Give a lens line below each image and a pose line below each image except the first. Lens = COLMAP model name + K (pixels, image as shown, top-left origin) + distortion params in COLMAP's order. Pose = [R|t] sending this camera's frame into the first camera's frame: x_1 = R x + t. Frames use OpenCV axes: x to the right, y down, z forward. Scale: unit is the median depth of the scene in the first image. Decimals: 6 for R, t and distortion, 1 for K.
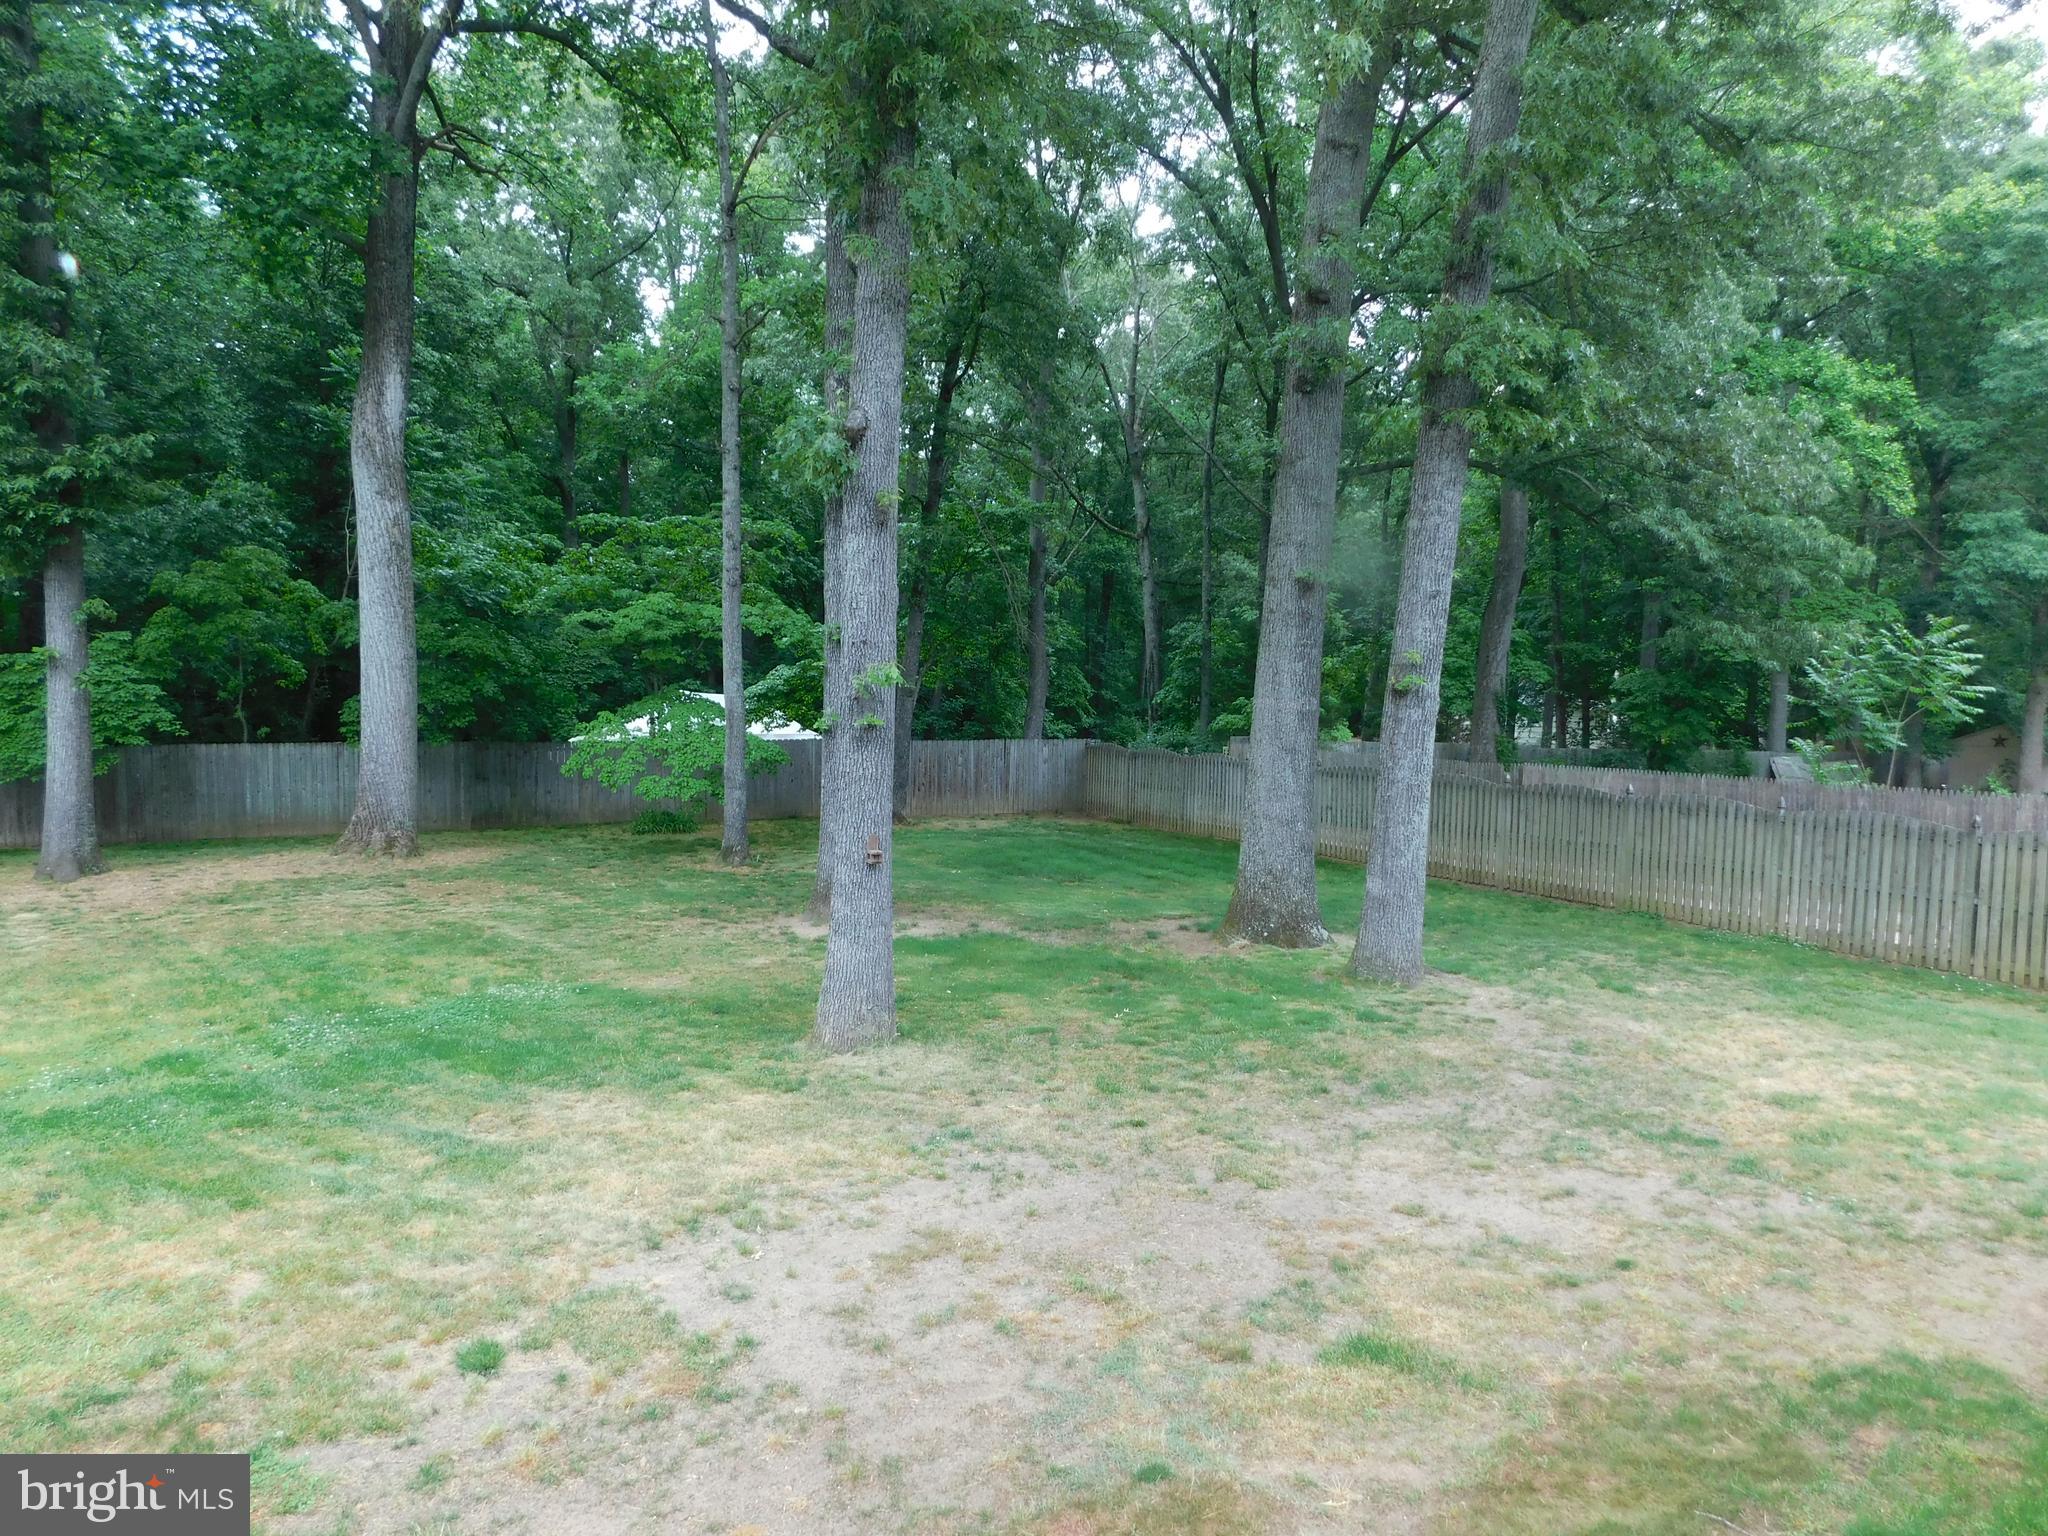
lens RADIAL K [[1355.9, 0, 1031.4], [0, 1355.9, 770.1], [0, 0, 1]] dist [-0.032672, 0.006818]
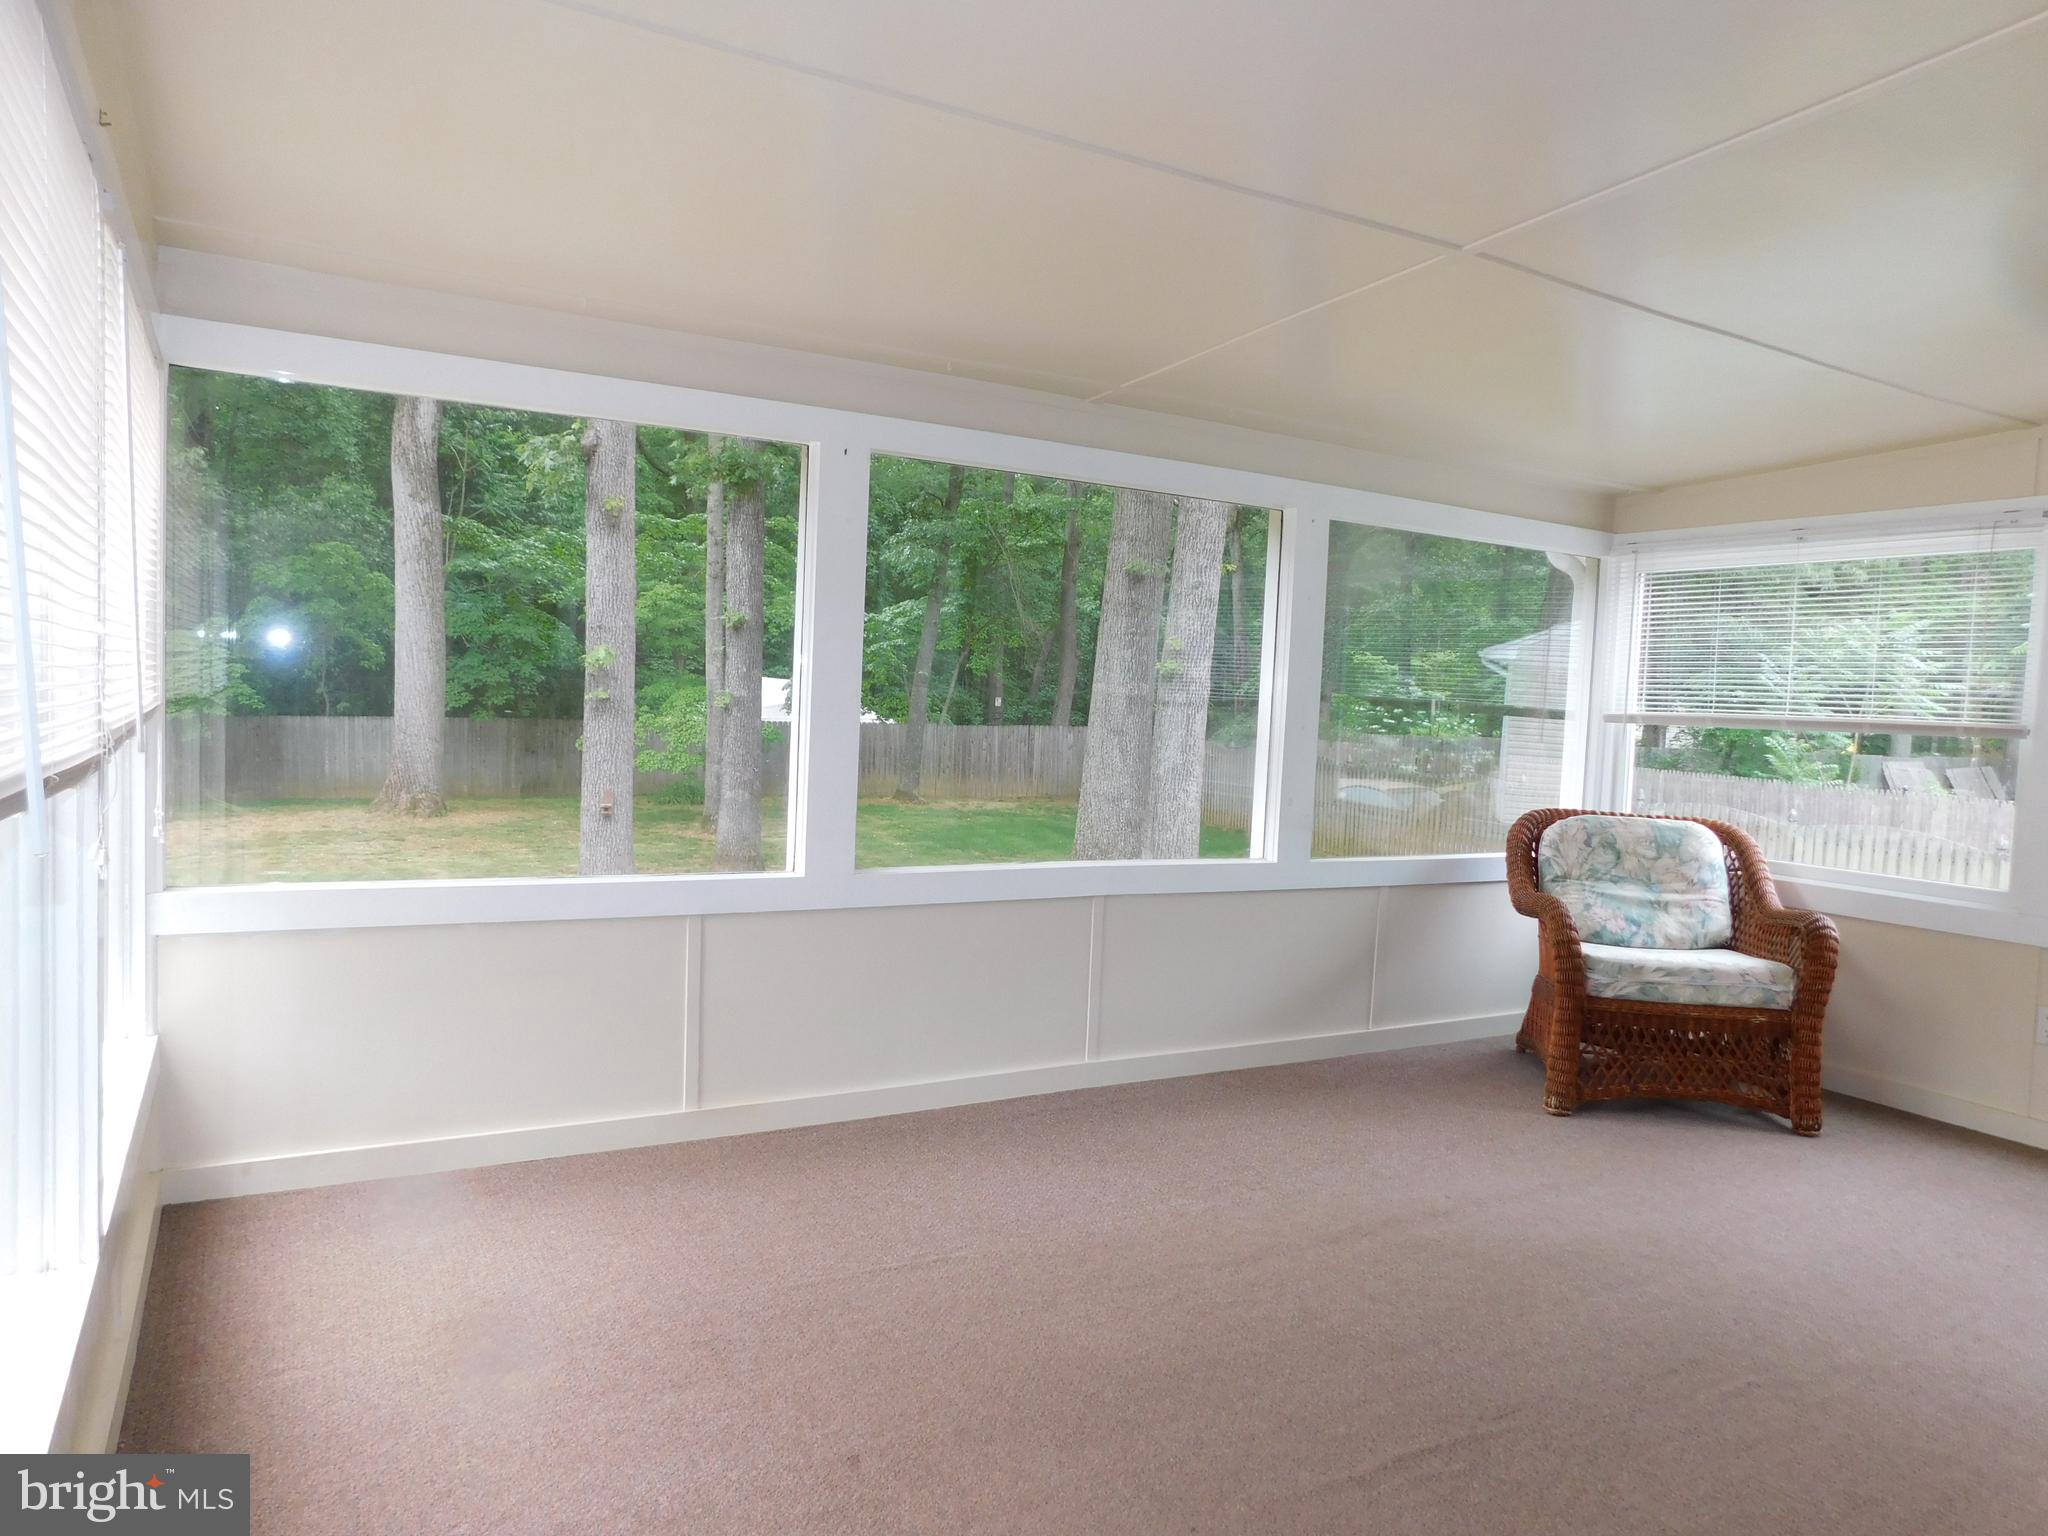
lens RADIAL K [[1355.9, 0, 1017.7], [0, 1355.9, 779.2], [0, 0, 1]] dist [-0.032672, 0.006818]
pose [[0.989155, 0.022382, -0.145163, 0.186906], [-0.020591, 0.999692, 0.013833, 0.006649], [0.145428, -0.010694, 0.989311, -0.050984]]
